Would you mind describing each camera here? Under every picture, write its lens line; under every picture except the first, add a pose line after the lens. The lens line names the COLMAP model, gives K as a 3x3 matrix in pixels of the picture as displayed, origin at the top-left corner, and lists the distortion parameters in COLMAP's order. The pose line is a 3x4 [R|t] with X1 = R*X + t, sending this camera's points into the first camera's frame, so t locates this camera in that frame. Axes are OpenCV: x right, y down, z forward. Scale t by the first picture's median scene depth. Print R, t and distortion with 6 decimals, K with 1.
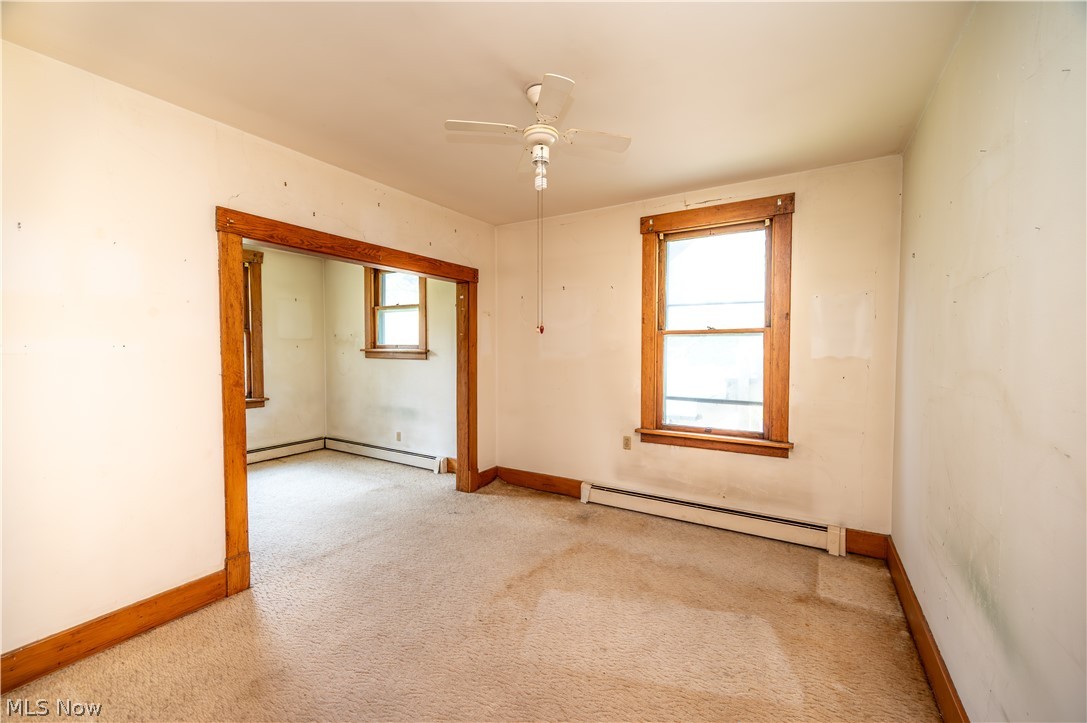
lens RADIAL K [[434.1, 0, 544.5], [0, 434.1, 363.3], [0, 0, 1]] dist [-0.000717, 0.000088]
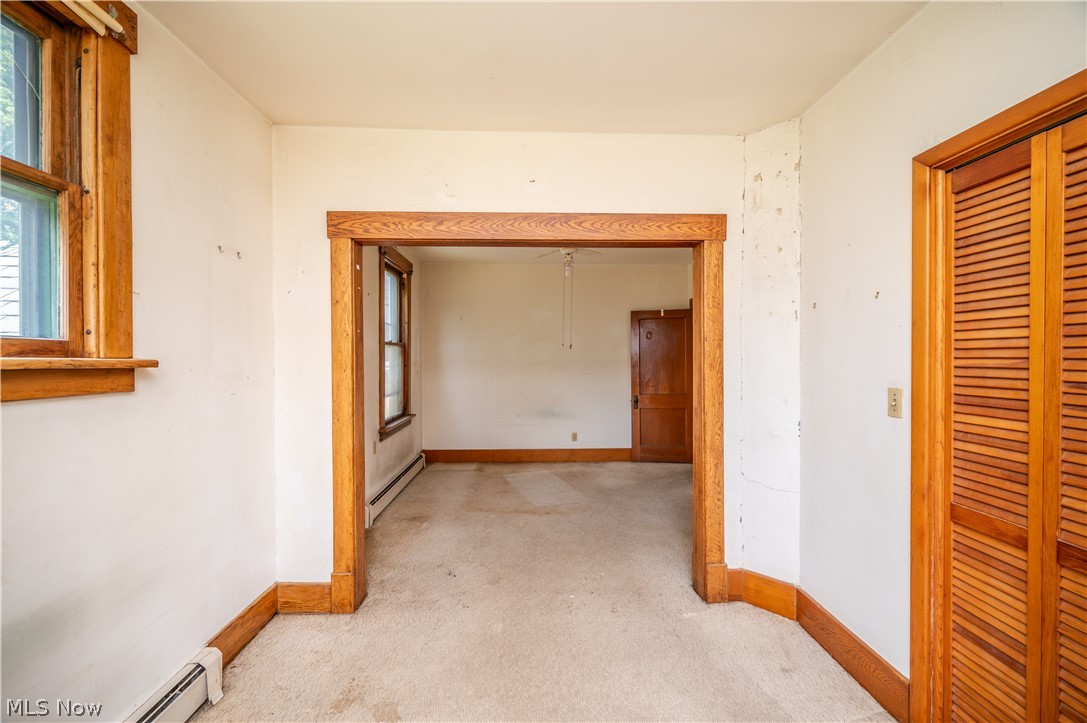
lens RADIAL K [[432.5, 0, 545.8], [0, 432.5, 361.2], [0, 0, 1]] dist [-0.000969, -0.000032]
pose [[-0.556813, -0.006484, 0.830613, -1.073845], [0.031816, 0.999069, 0.029127, -0.047749], [-0.830028, 0.042646, -0.556088, 1.475614]]
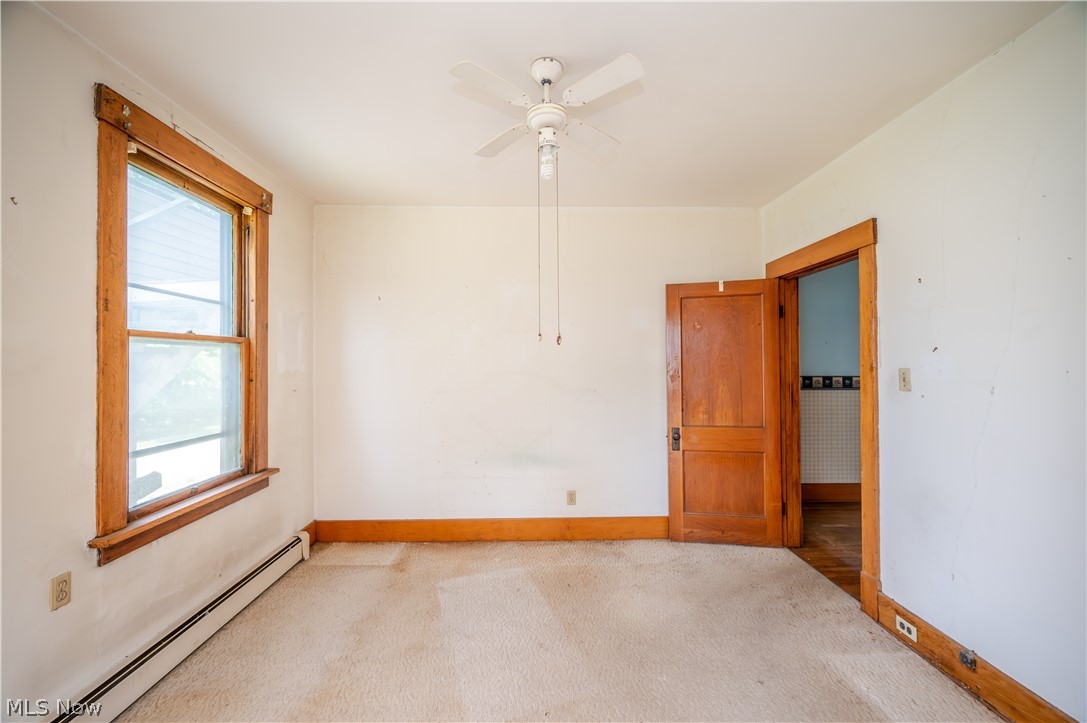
lens RADIAL K [[432.5, 0, 545.8], [0, 432.5, 361.2], [0, 0, 1]] dist [-0.000969, -0.000032]
pose [[-0.544610, 0.005675, 0.838670, -0.492482], [0.035413, 0.999241, 0.016234, -0.031964], [-0.837941, 0.038541, -0.544398, 0.996256]]
